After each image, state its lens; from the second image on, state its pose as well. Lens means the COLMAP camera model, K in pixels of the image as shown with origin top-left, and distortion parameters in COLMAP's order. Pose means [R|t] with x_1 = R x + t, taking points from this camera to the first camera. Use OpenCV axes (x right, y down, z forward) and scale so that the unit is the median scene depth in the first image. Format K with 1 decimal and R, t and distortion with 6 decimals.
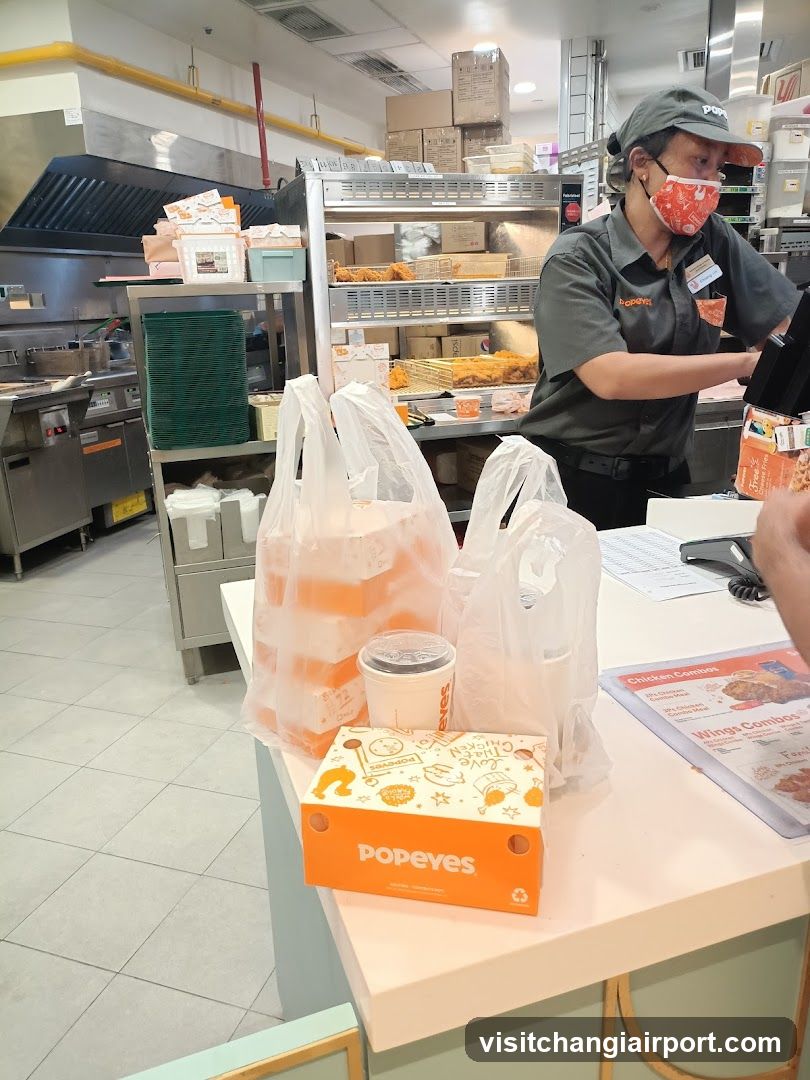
lens RADIAL K [[847.1, 0, 416.1], [0, 847.1, 544.1], [0, 0, 1]] dist [0.025567, -0.019854]
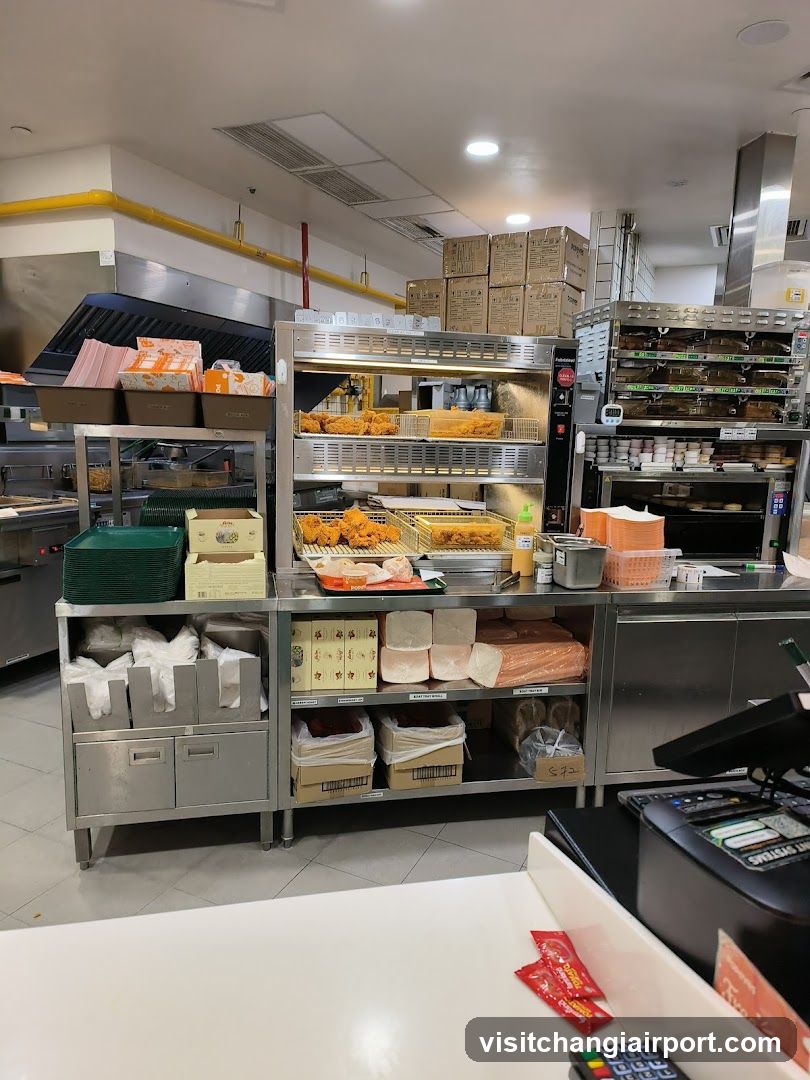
lens RADIAL K [[782.9, 0, 405.7], [0, 782.9, 523.5], [0, 0, 1]] dist [0.079513, -0.005178]
pose [[0.992524, 0.077836, -0.094014, 0.074532], [-0.092155, 0.982954, -0.159090, -0.054576], [0.080028, 0.166564, 0.982778, 0.112665]]
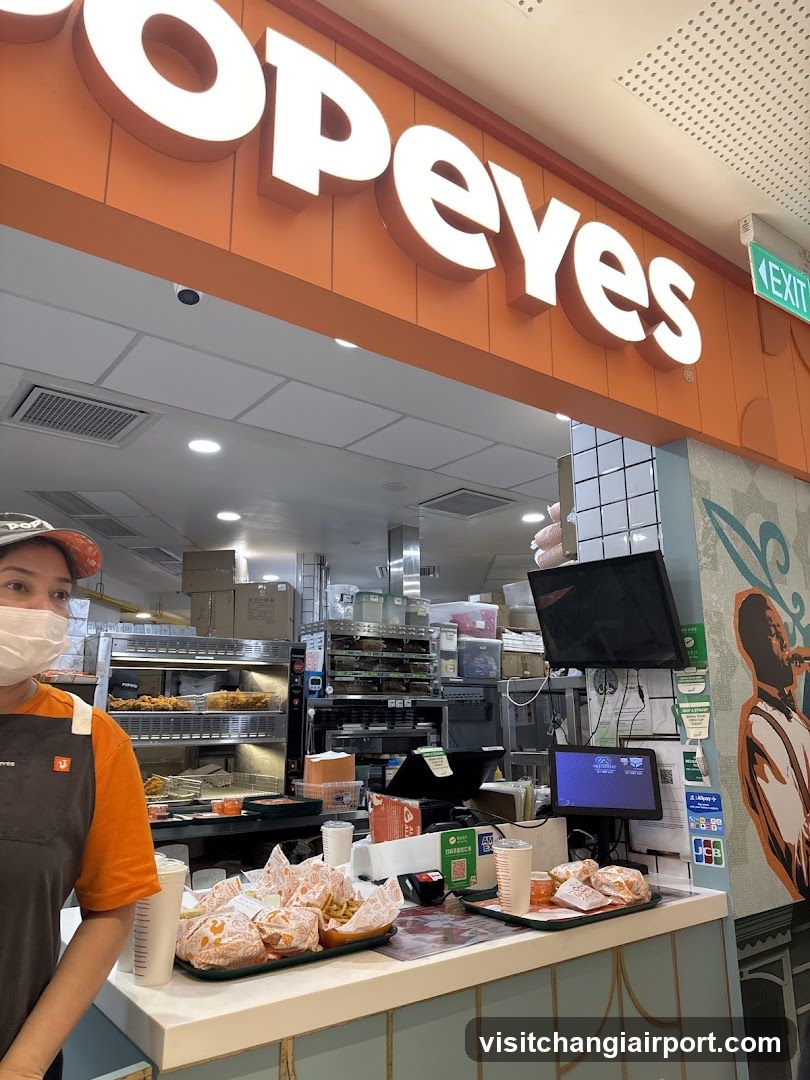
lens RADIAL K [[768.3, 0, 431.5], [0, 768.3, 528.1], [0, 0, 1]] dist [-0.001676, -0.001913]
pose [[0.949057, 0.093932, 0.300779, -0.009612], [0.075689, 0.858634, -0.506970, 0.056852], [-0.305880, 0.503909, 0.807783, -0.161675]]
